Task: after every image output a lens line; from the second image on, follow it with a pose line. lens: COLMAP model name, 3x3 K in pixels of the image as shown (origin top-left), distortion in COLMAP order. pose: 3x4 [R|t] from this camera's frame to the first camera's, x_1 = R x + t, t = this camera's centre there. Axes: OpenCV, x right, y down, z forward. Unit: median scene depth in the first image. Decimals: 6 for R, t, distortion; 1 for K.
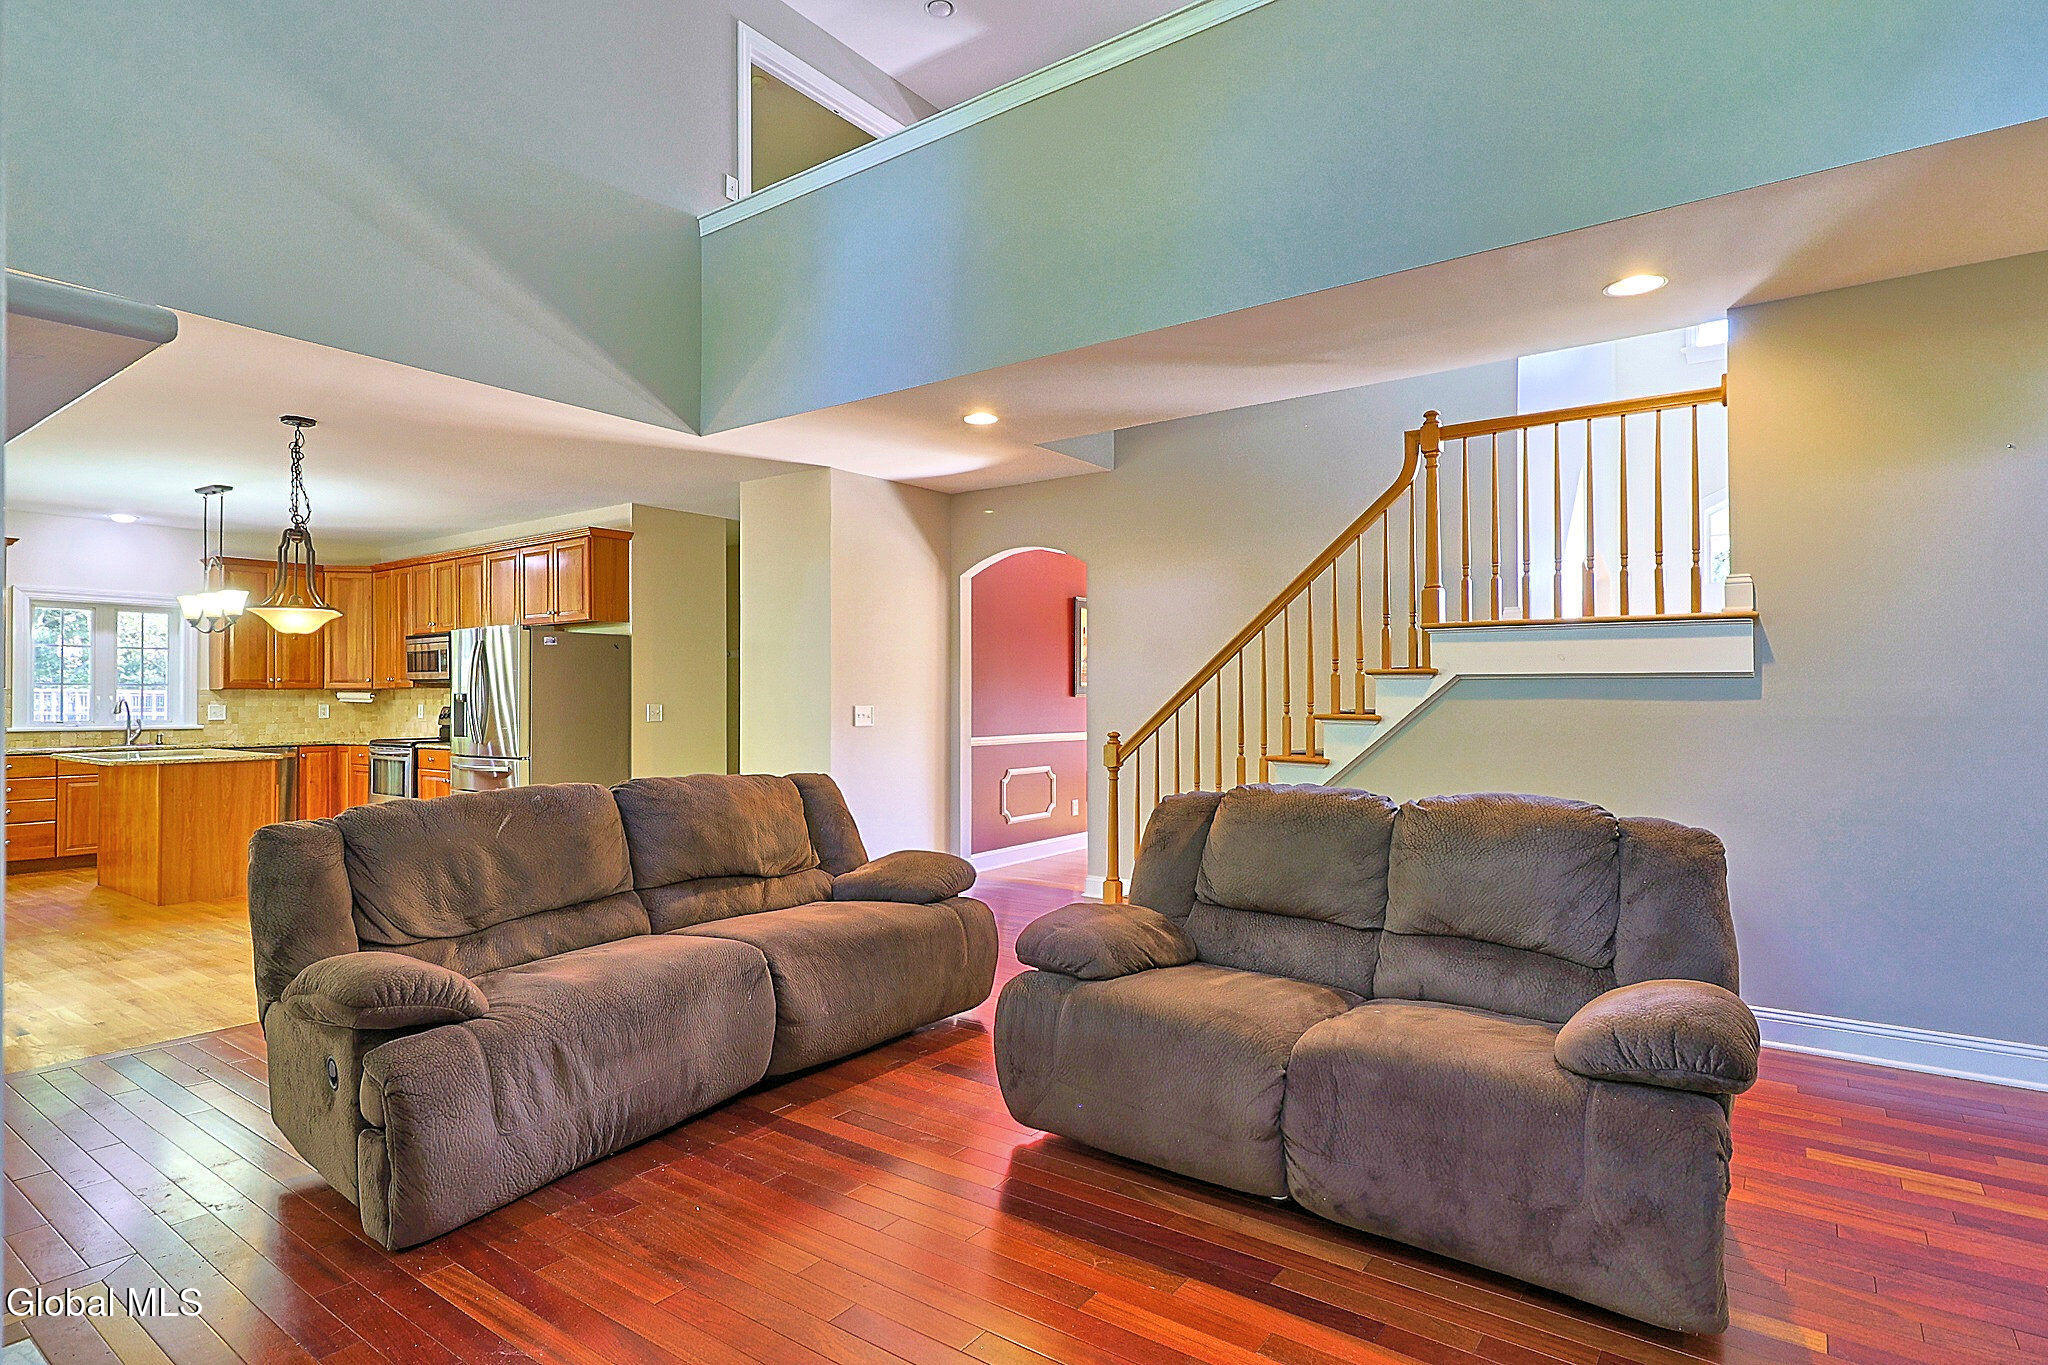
lens RADIAL K [[1047.0, 0, 1000.7], [0, 1047.0, 676.5], [0, 0, 1]] dist [0.002032, -0.000754]
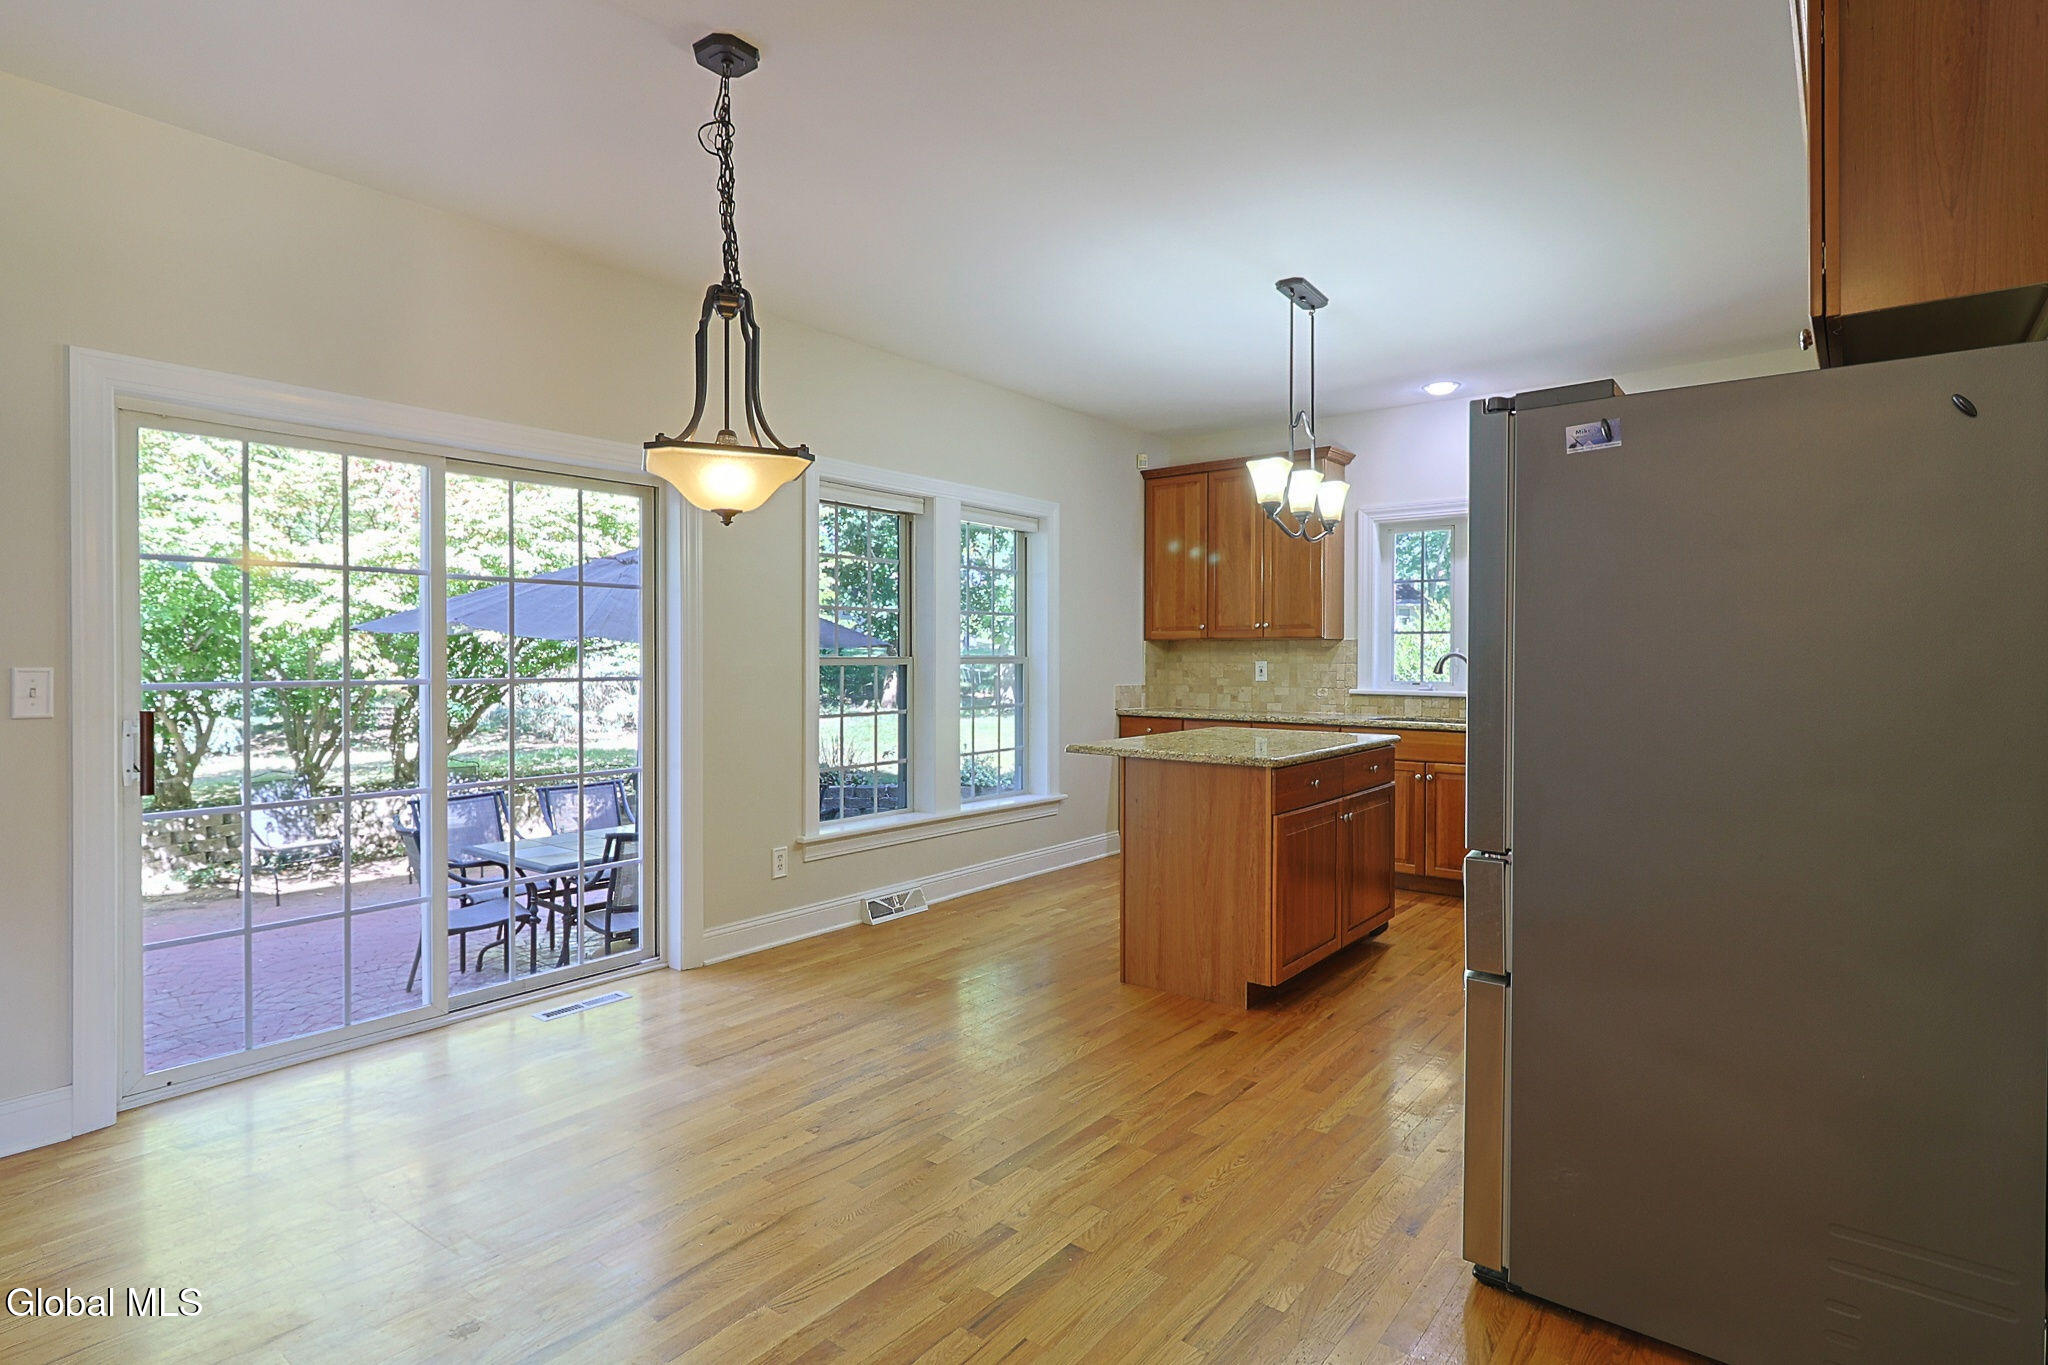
lens RADIAL K [[1047.0, 0, 1000.7], [0, 1047.0, 676.5], [0, 0, 1]] dist [0.002032, -0.000754]
pose [[-0.040964, 0.023347, -0.998888, -0.158342], [0.017144, 0.999596, 0.022661, 0.019396], [0.999014, -0.016197, -0.041347, 0.889852]]
